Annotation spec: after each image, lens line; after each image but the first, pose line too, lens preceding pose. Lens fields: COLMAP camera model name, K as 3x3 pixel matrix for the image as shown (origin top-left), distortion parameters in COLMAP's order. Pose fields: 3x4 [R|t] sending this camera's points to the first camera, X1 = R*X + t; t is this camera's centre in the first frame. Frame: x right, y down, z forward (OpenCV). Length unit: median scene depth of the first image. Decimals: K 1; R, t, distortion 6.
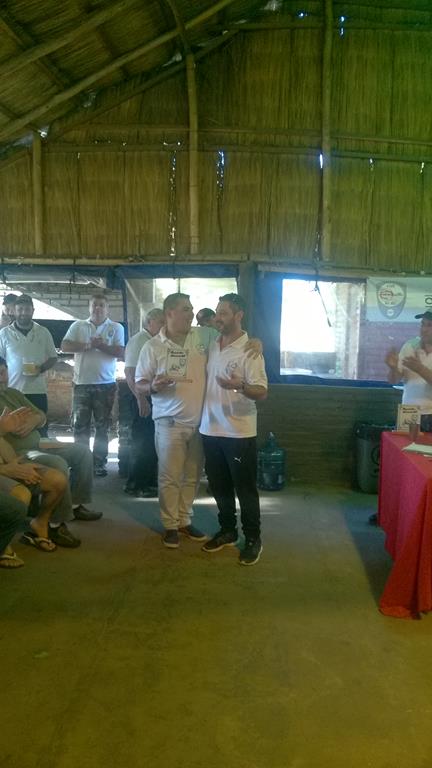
lens RADIAL K [[578.3, 0, 216.0], [0, 578.3, 384.0], [0, 0, 1]] dist [0.029666, -0.126776]
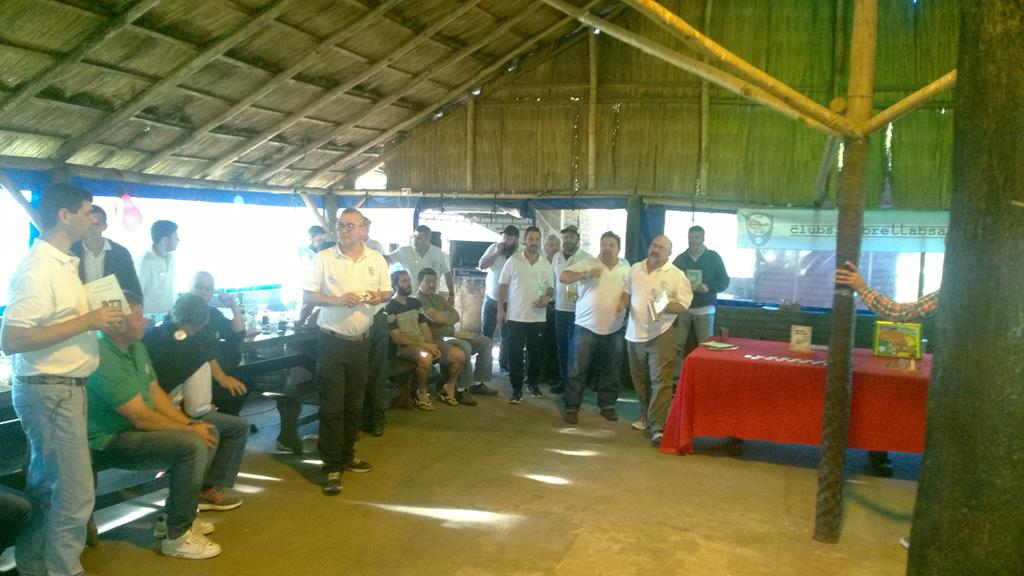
lens RADIAL K [[768.0, 0, 497.9], [0, 768.0, 292.6], [0, 0, 1]] dist [0.029109, -0.107947]
pose [[0.950505, 0.033077, -0.308942, 0.279551], [-0.047094, 0.998167, -0.038022, 0.057114], [0.307118, 0.050689, 0.950320, -0.556269]]
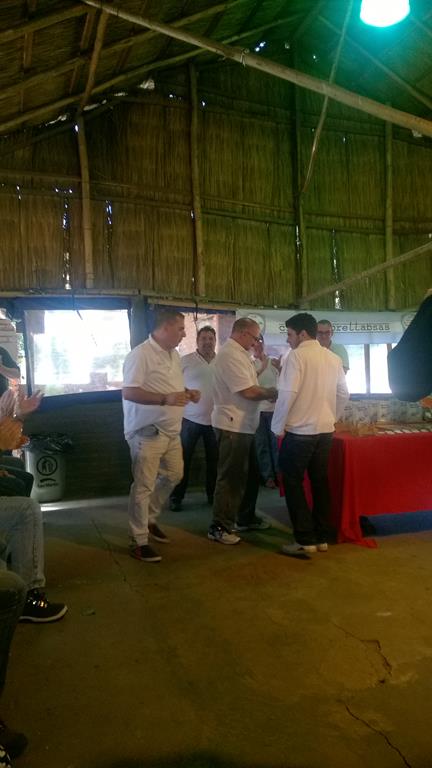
lens RADIAL K [[576.0, 0, 216.0], [0, 576.0, 384.0], [0, 0, 1]] dist [0.029109, -0.107947]
pose [[0.923497, -0.038358, 0.381682, -0.248999], [0.075386, 0.993733, -0.082532, 0.070280], [-0.376125, 0.104992, 0.920601, -0.098403]]
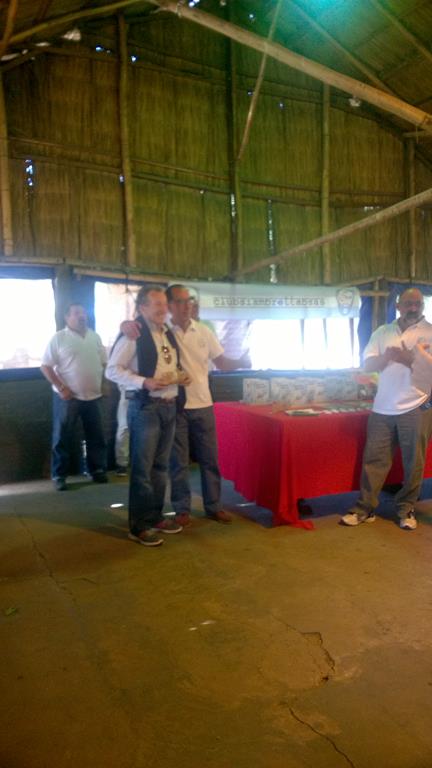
lens RADIAL K [[578.3, 0, 216.0], [0, 578.3, 384.0], [0, 0, 1]] dist [0.029666, -0.126776]
pose [[0.871061, -0.061437, 0.487316, -0.235266], [0.082292, 0.996377, -0.021477, 0.054312], [-0.484231, 0.058810, 0.872961, -0.057978]]
